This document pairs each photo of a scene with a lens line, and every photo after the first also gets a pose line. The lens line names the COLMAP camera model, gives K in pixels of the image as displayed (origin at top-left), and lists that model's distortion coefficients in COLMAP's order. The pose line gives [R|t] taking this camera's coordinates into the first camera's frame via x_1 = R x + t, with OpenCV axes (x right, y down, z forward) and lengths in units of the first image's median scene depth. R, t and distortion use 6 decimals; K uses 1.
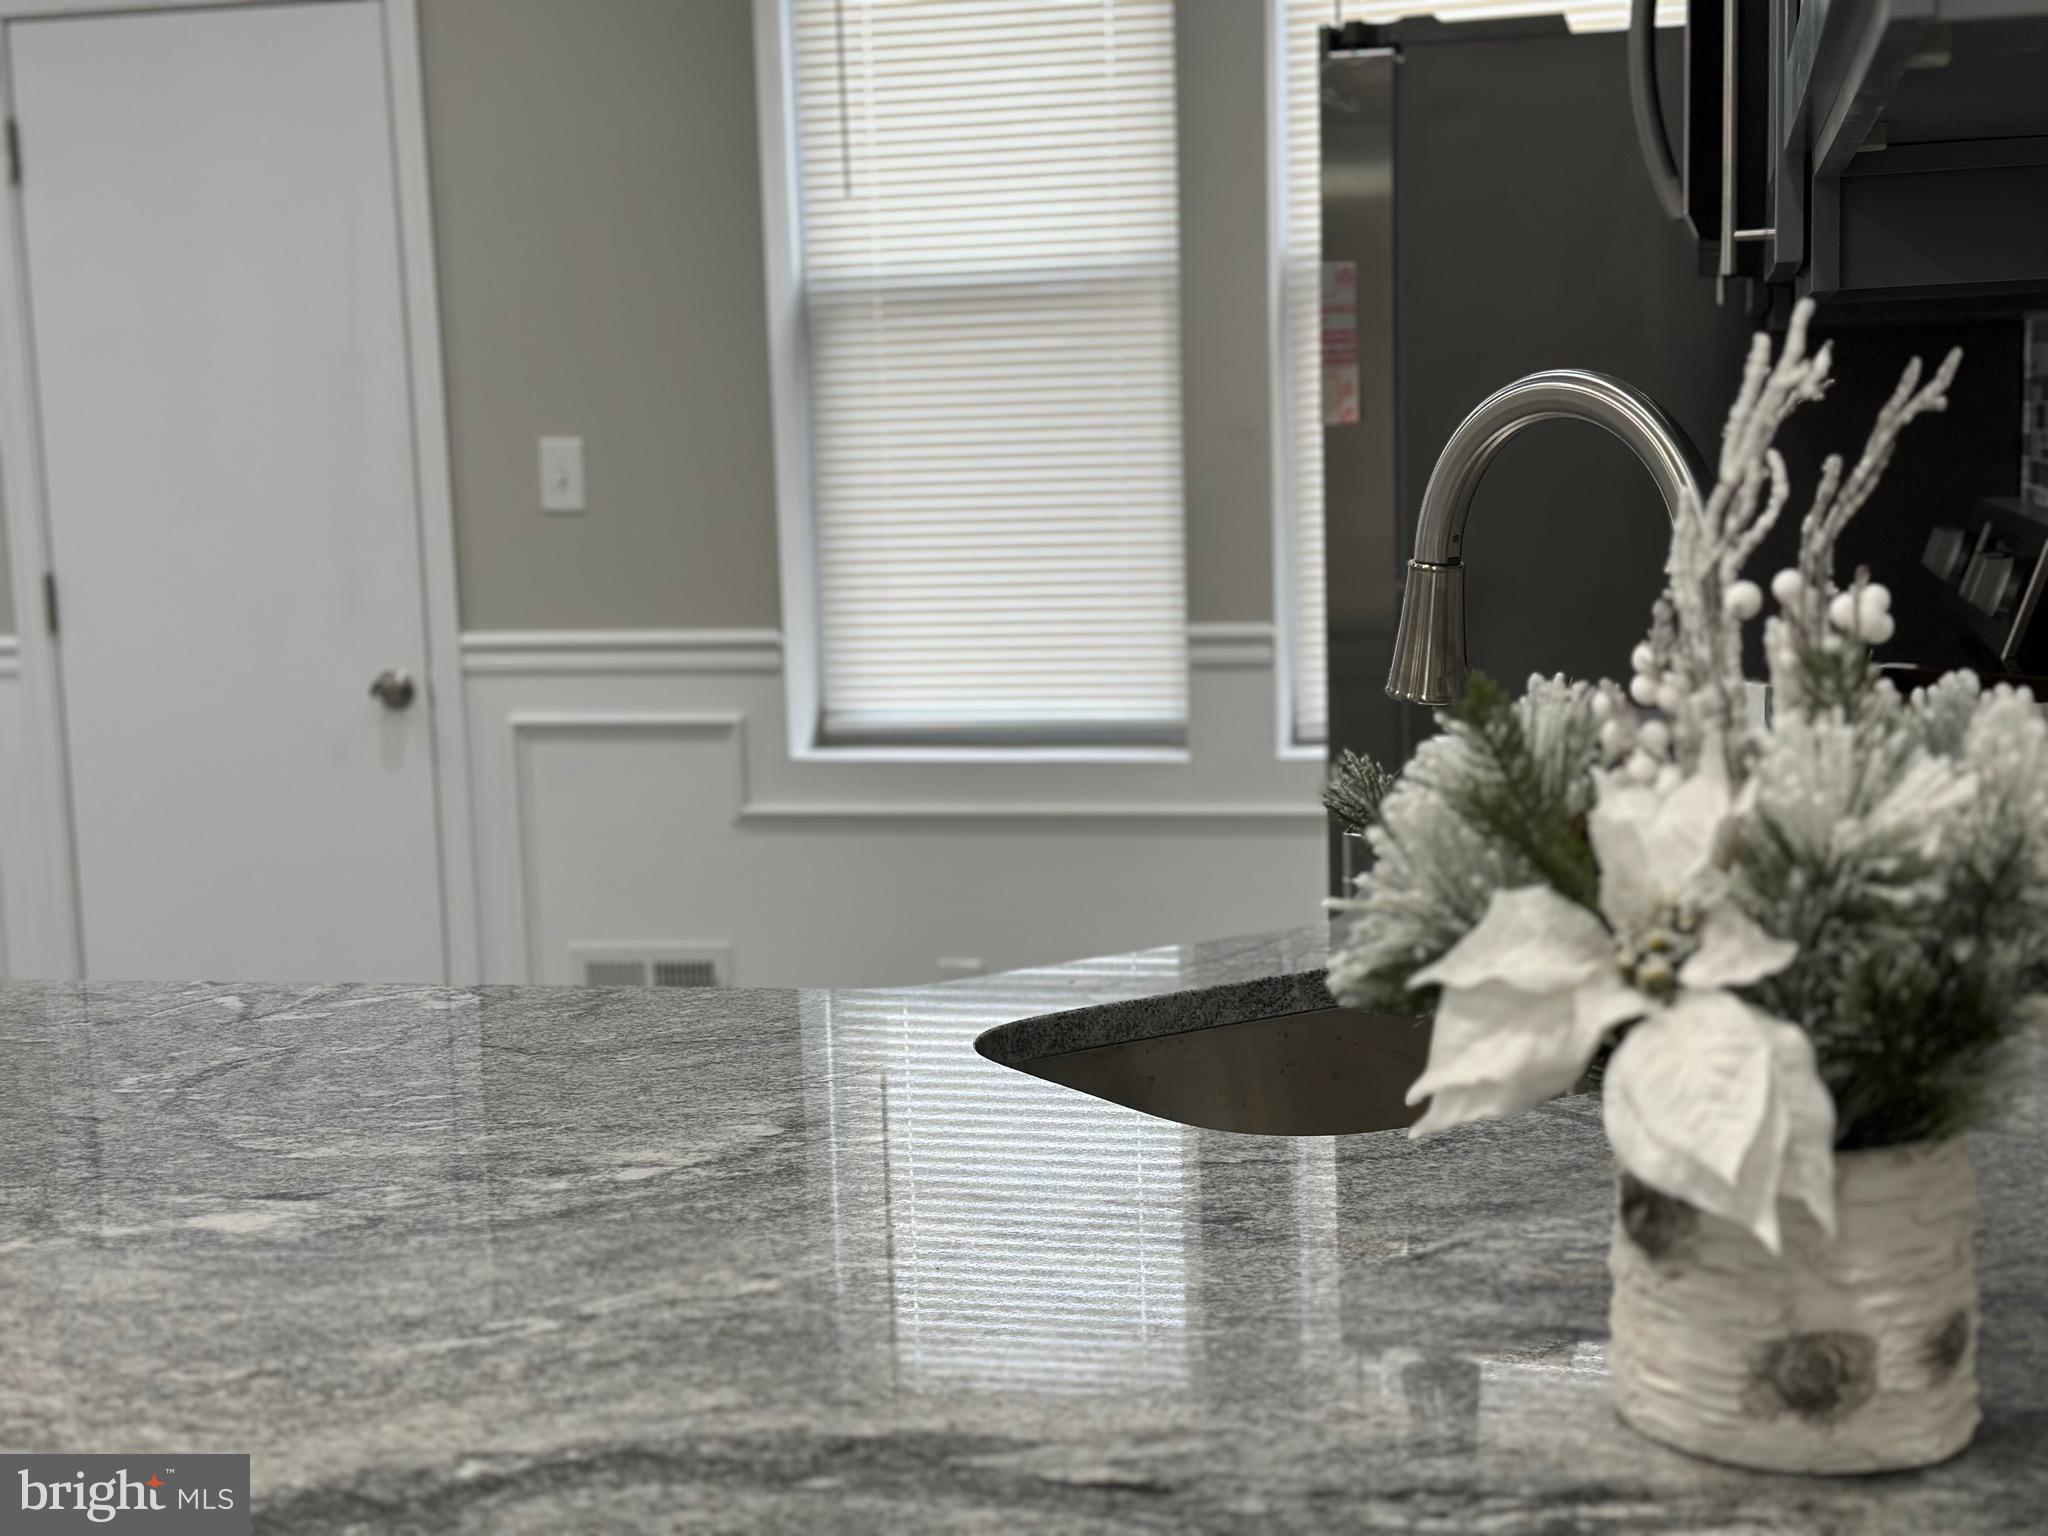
lens RADIAL K [[2867.2, 0, 1023.5], [0, 2867.2, 767.0], [0, 0, 1]] dist [0.146028, 0.000000]
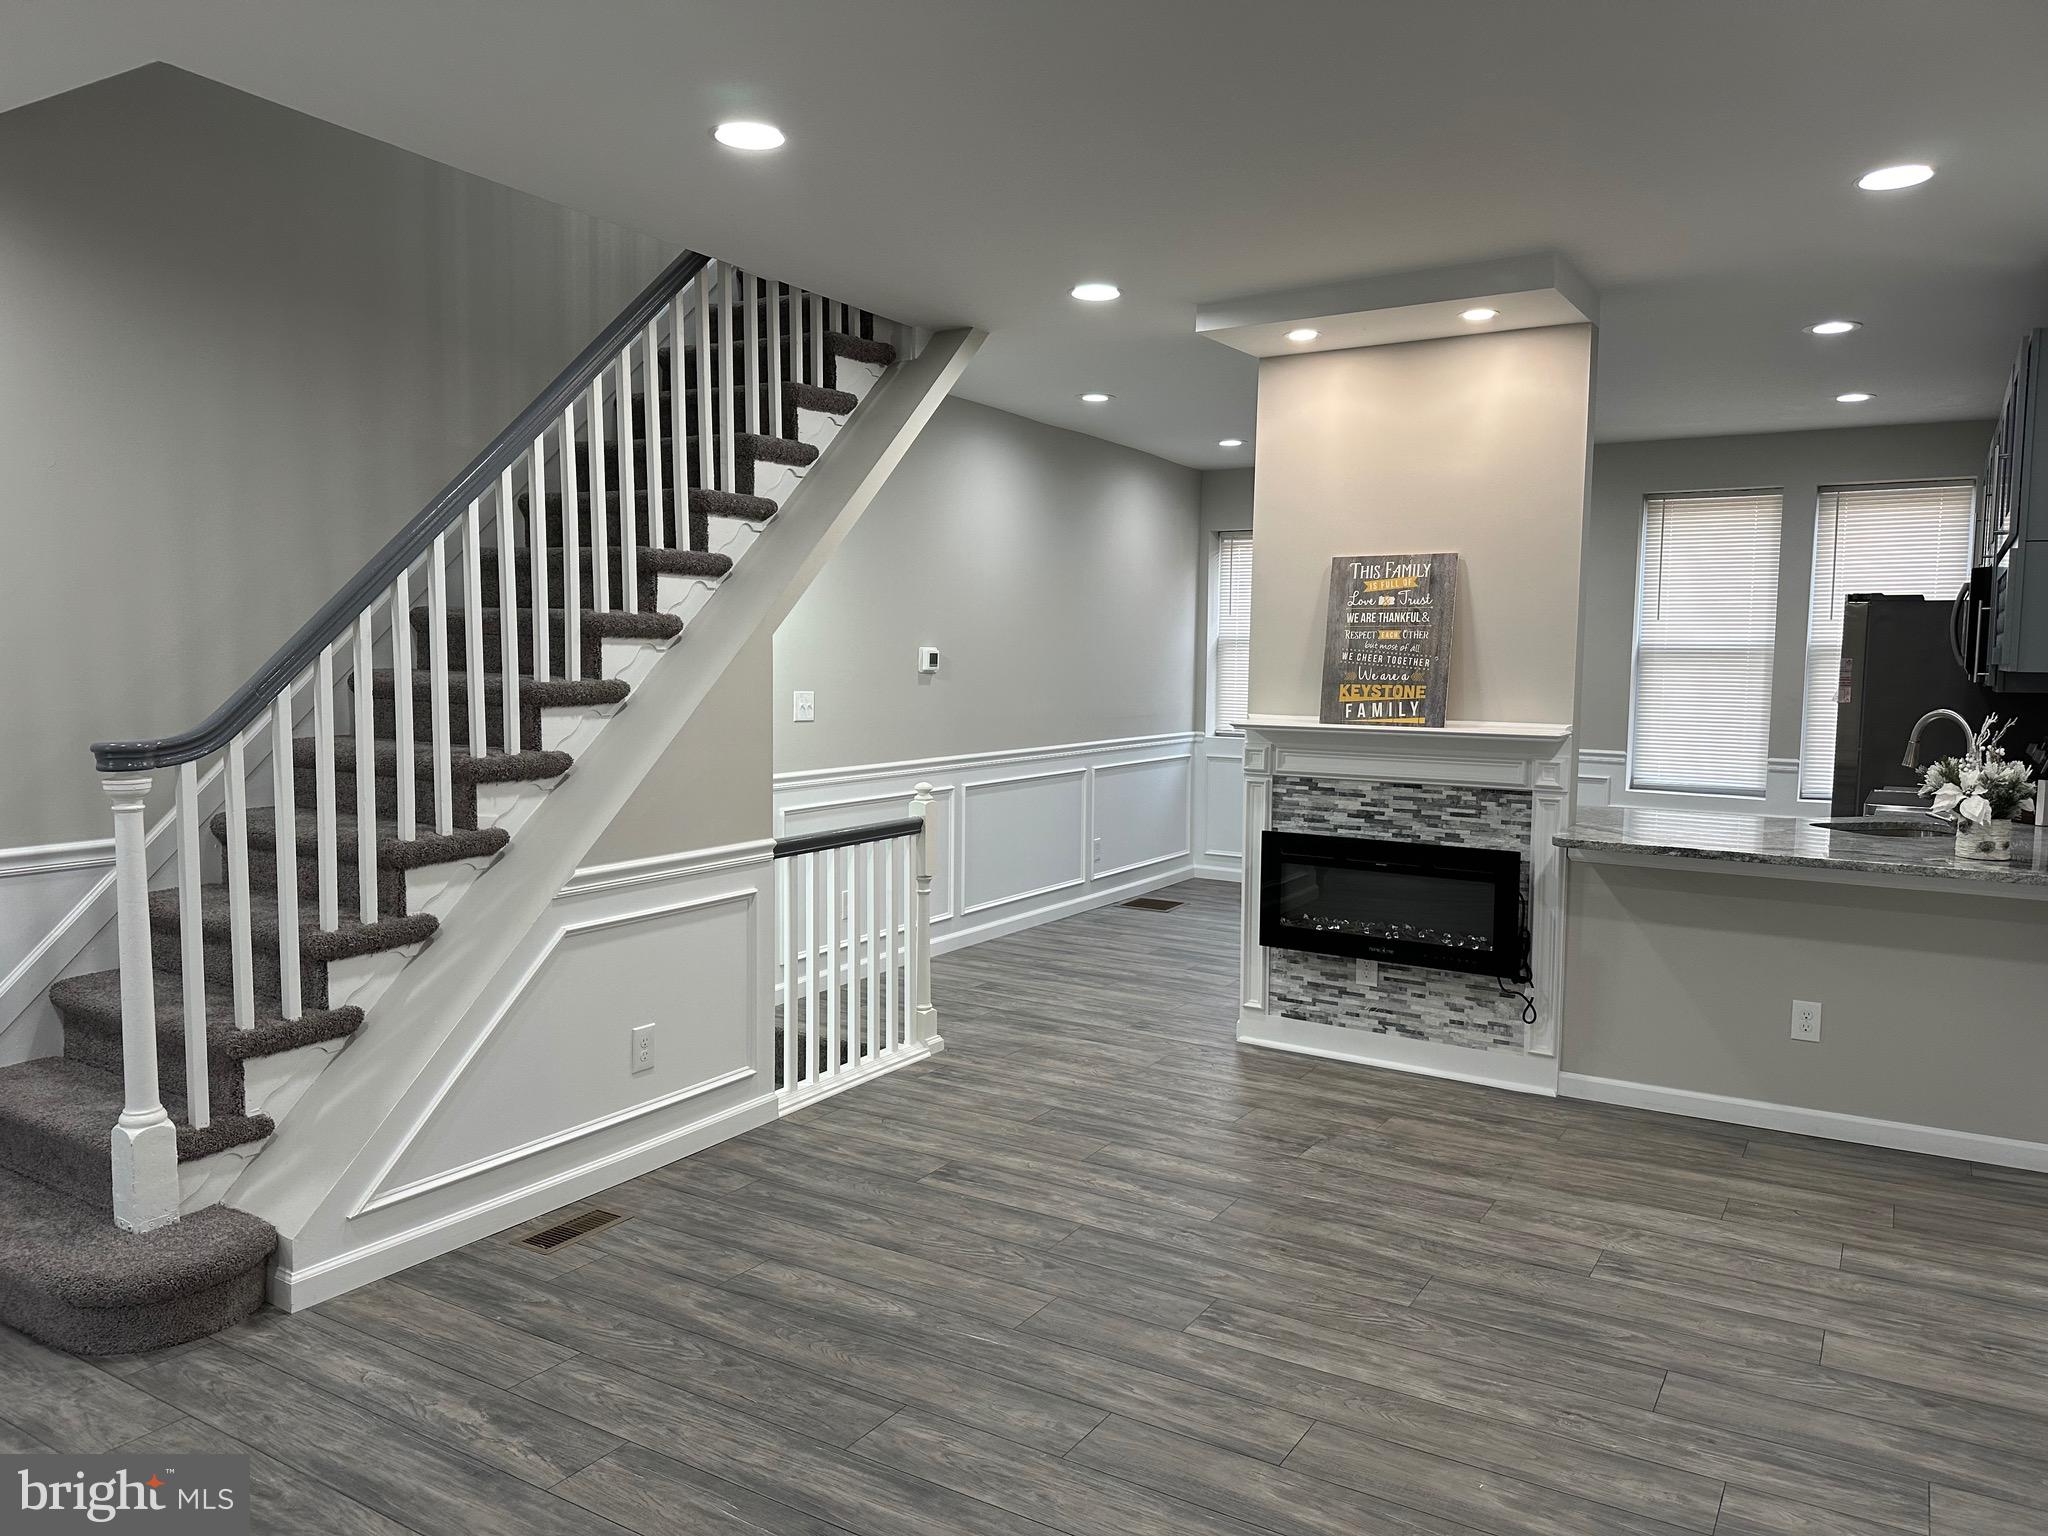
lens RADIAL K [[1423.9, 0, 1024.8], [0, 1423.9, 771.4], [0, 0, 1]] dist [0.076780, -0.091323]
pose [[0.945768, 0.067898, -0.317668, -0.946615], [-0.078643, 0.996679, -0.021108, 0.287725], [0.315180, 0.044946, 0.947967, -3.489882]]
